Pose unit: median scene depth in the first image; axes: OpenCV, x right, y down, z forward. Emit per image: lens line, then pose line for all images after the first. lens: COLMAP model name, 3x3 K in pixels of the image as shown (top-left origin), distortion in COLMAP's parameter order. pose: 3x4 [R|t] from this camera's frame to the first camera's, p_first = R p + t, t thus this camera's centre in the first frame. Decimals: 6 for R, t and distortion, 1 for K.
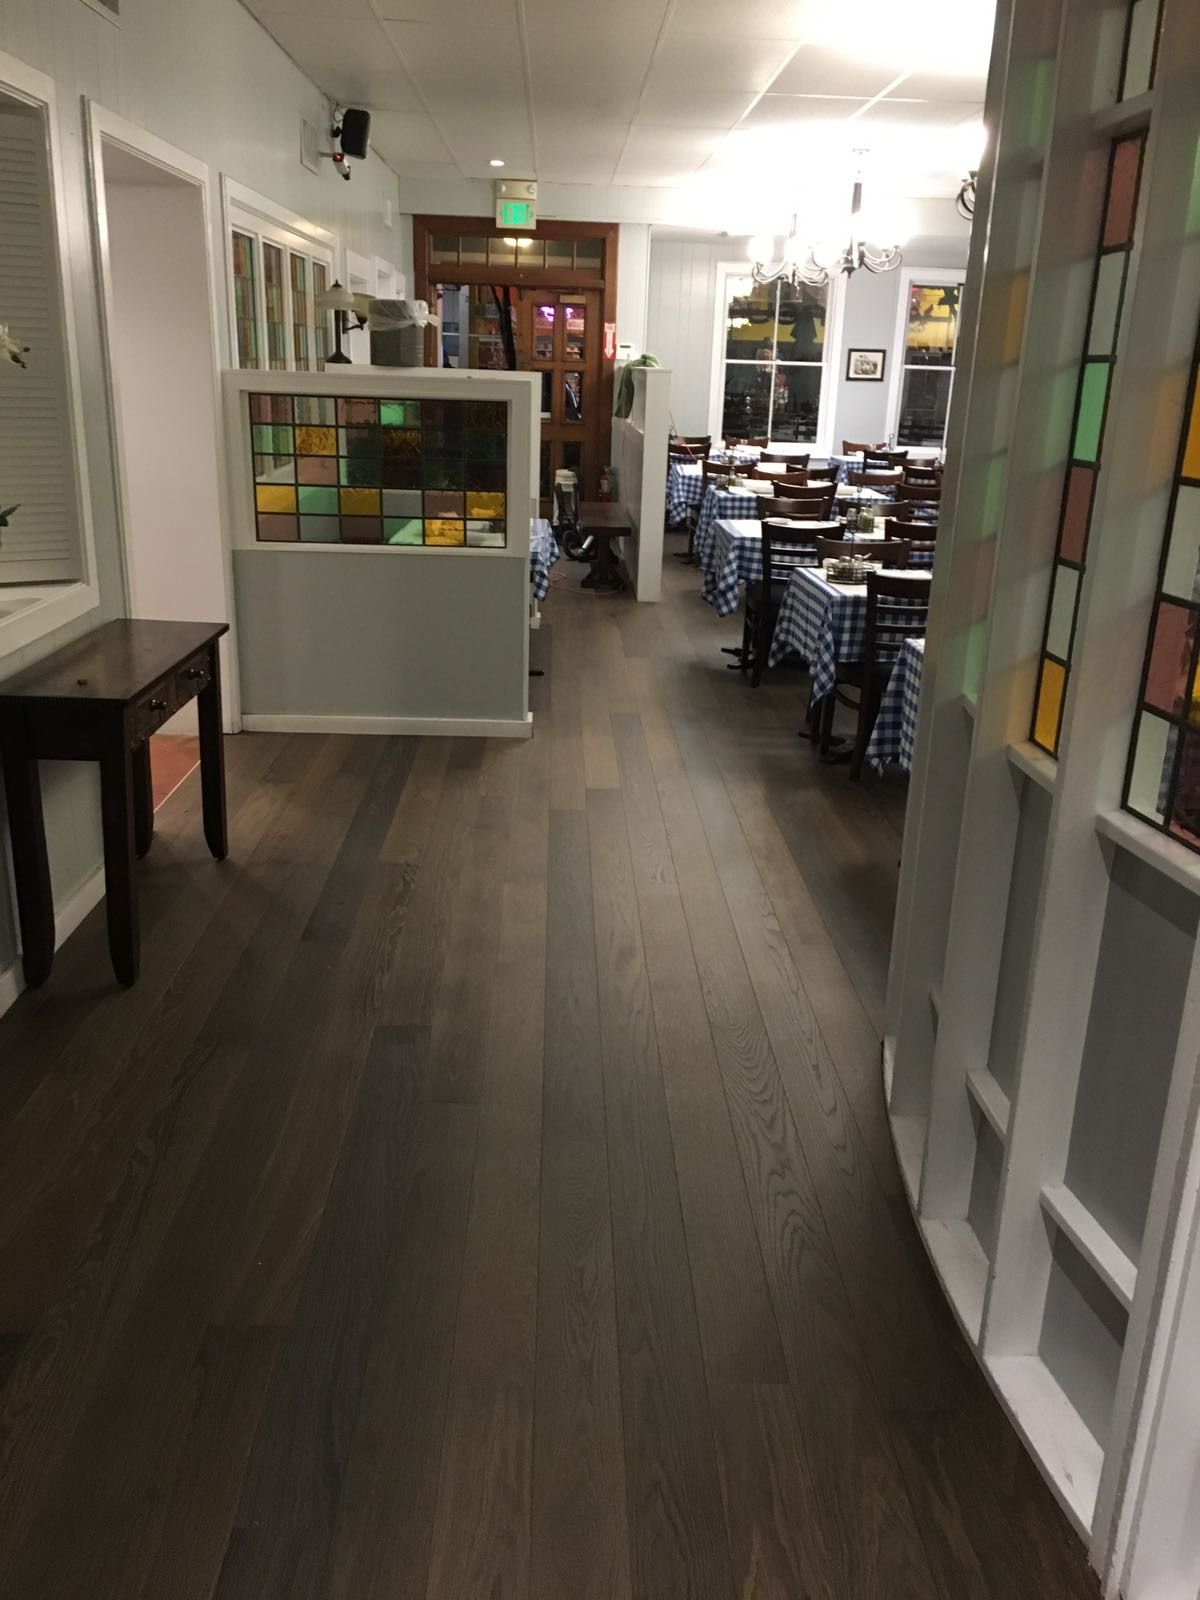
lens RADIAL K [[1395.8, 0, 591.6], [0, 1395.8, 798.4], [0, 0, 1]] dist [0.050917, -0.000843]
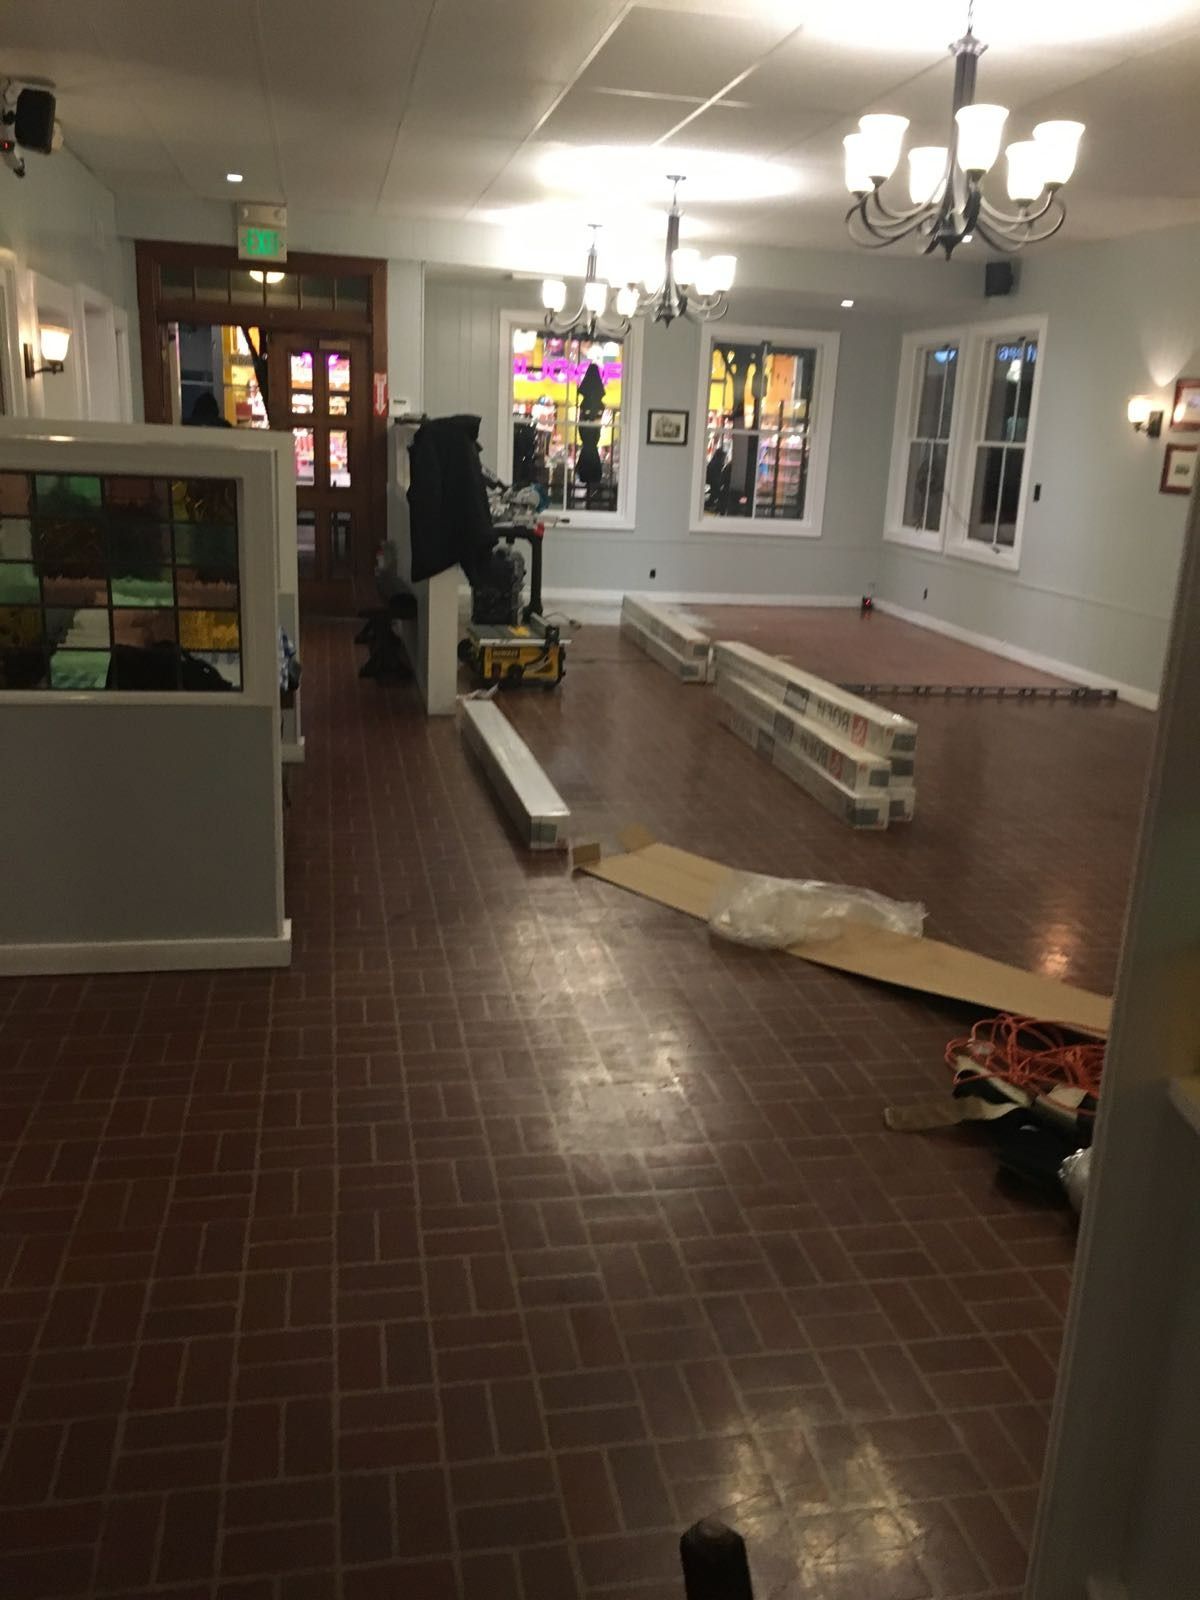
lens RADIAL K [[1395.8, 0, 604.9], [0, 1395.8, 808.2], [0, 0, 1]] dist [0.050917, -0.000843]
pose [[0.986178, -0.031966, 0.162576, 0.000280], [0.036781, 0.998967, -0.026692, -0.048431], [-0.161555, 0.032303, 0.986335, 0.147639]]
